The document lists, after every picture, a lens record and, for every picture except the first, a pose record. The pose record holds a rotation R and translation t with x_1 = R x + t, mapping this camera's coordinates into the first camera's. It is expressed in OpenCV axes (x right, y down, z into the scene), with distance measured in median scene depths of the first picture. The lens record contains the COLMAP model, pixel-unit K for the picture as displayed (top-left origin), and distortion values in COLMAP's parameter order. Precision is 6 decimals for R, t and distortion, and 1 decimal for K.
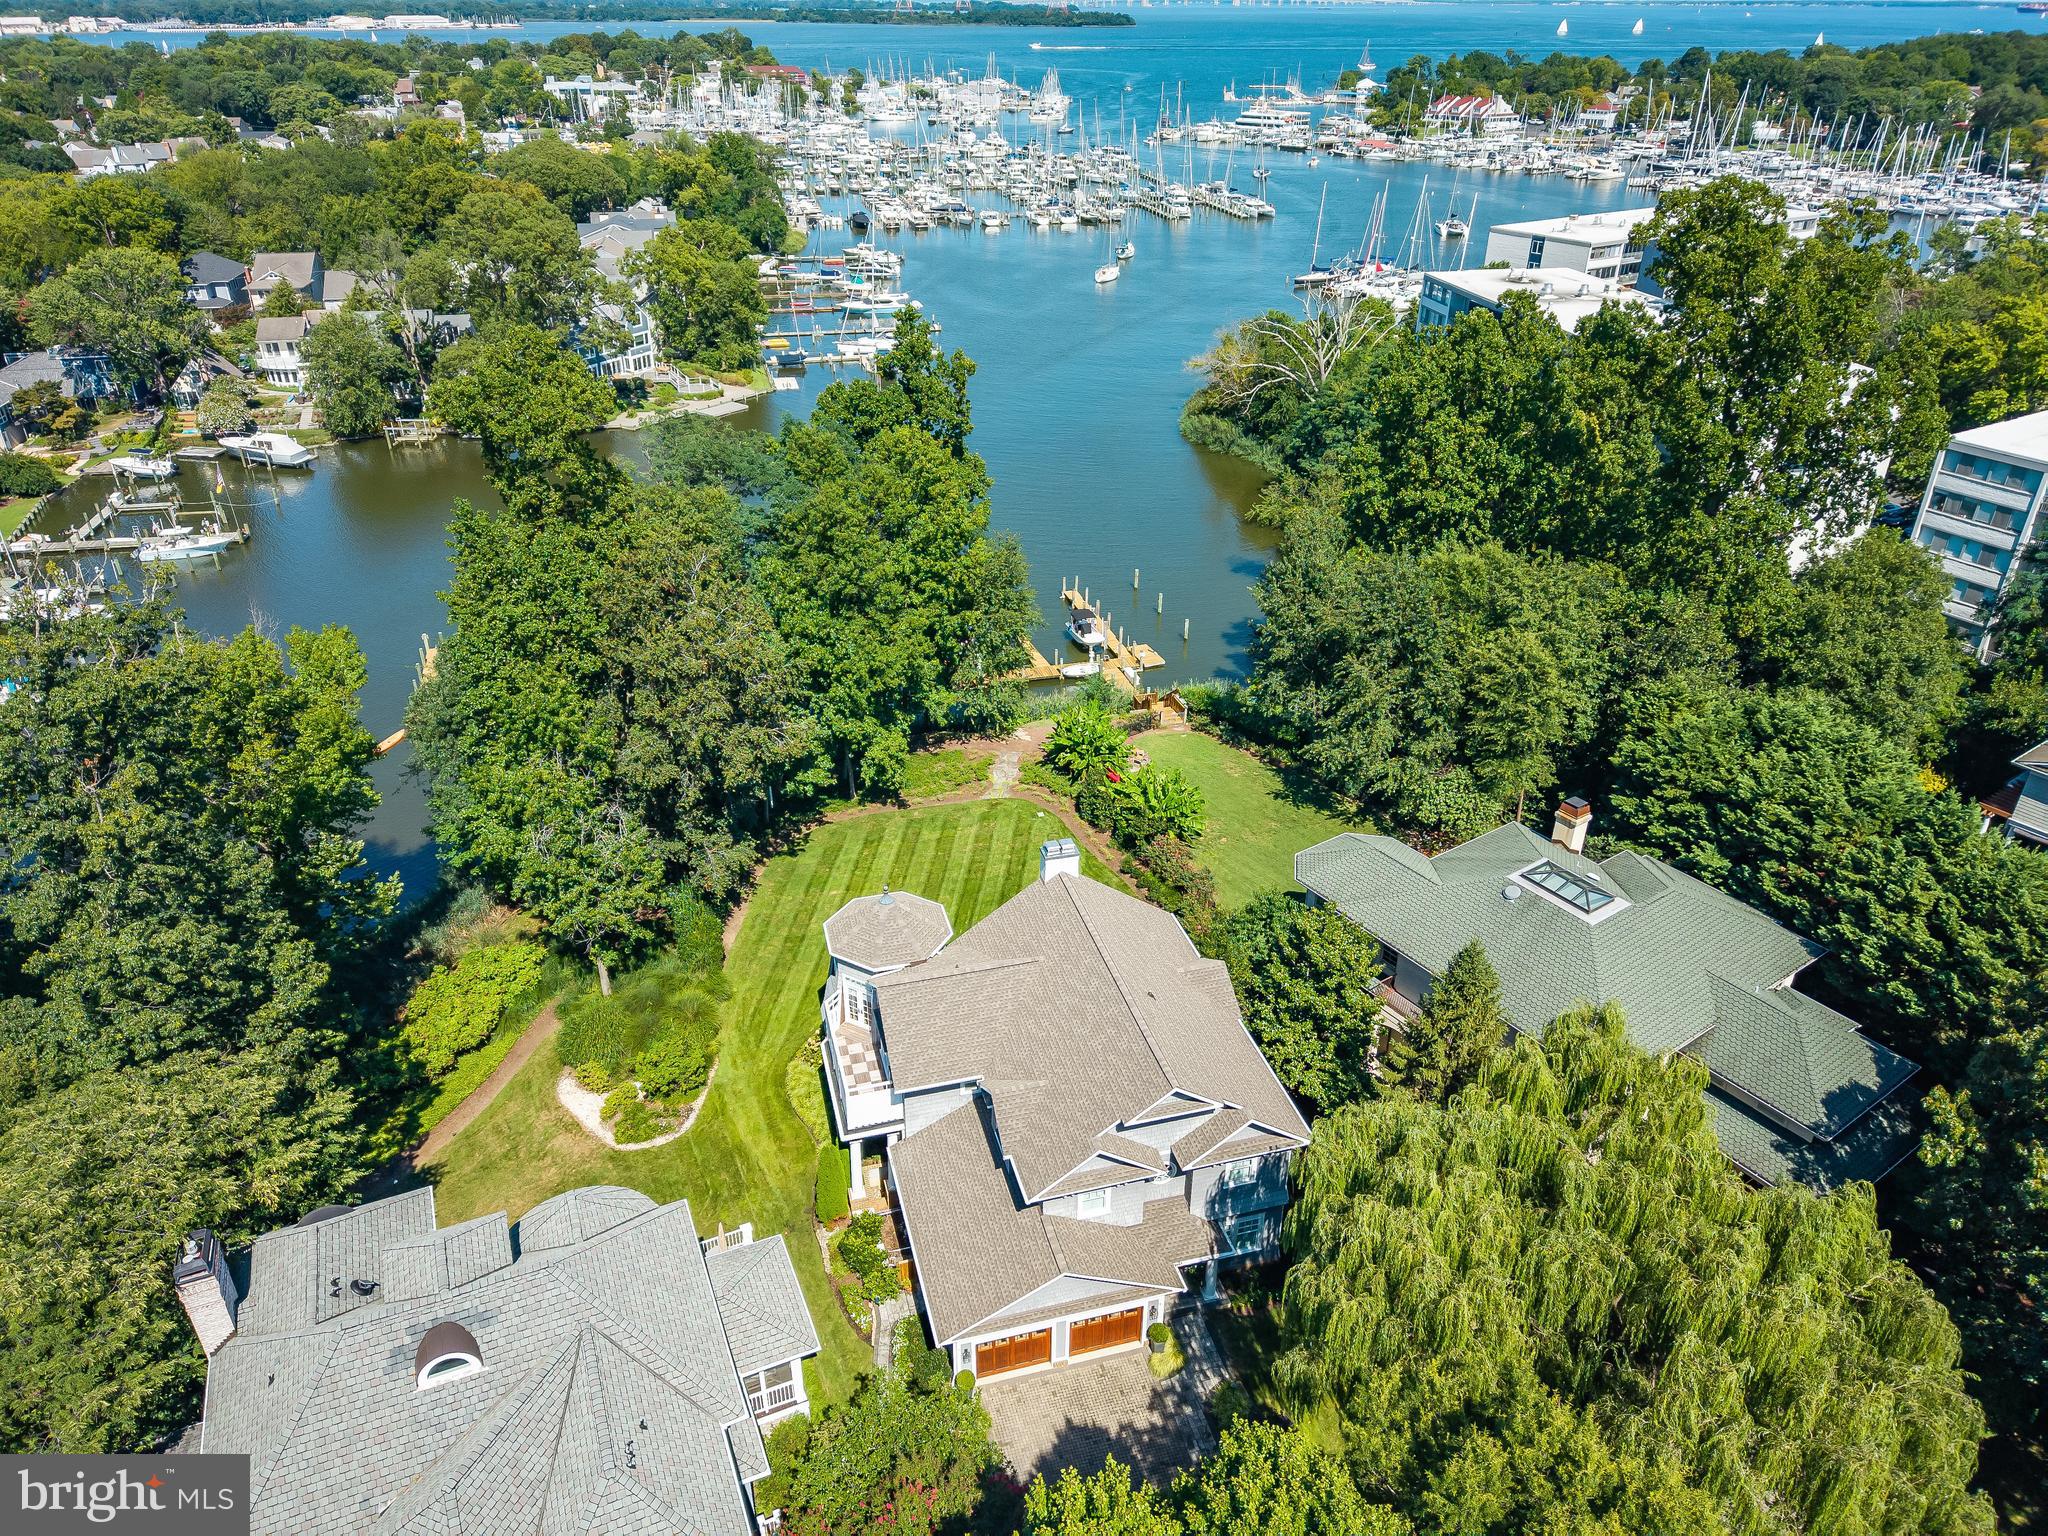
lens RADIAL K [[1402.1, 0, 1021.7], [0, 1402.1, 767.9], [0, 0, 1]] dist [0.017875, -0.013060]
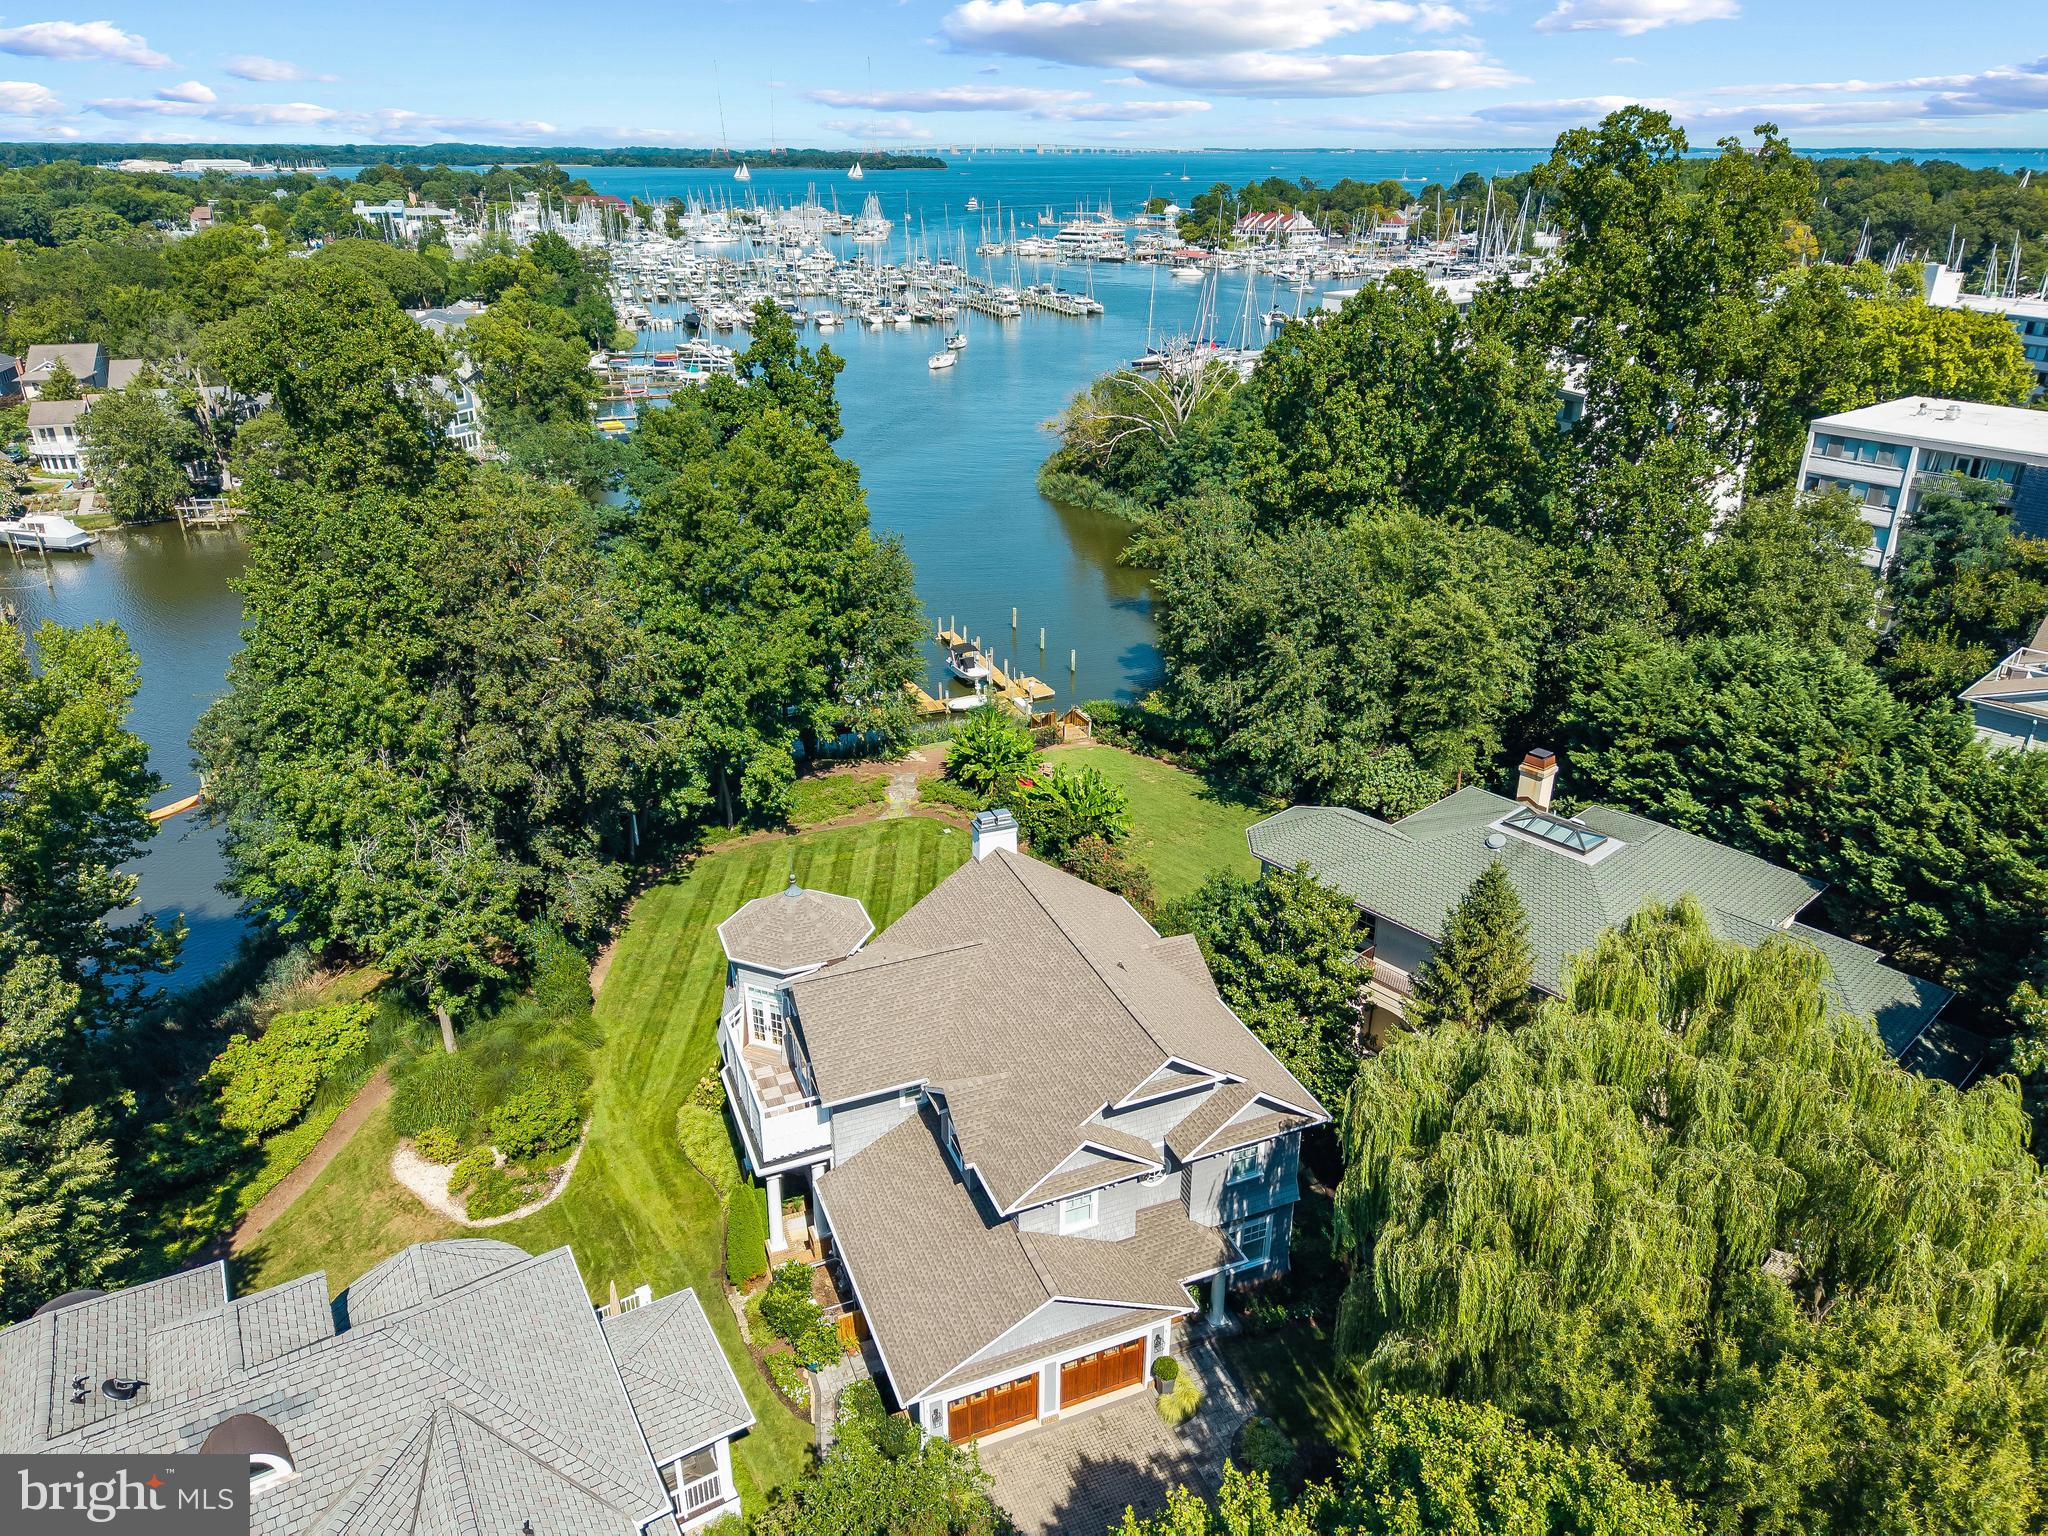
lens RADIAL K [[1402.1, 0, 1027.3], [0, 1402.1, 766.3], [0, 0, 1]] dist [0.017875, -0.013060]
pose [[0.992270, -0.052652, 0.112375, -0.038578], [0.061973, 0.994775, -0.081127, 0.078109], [-0.107517, 0.087464, 0.990348, 0.113447]]
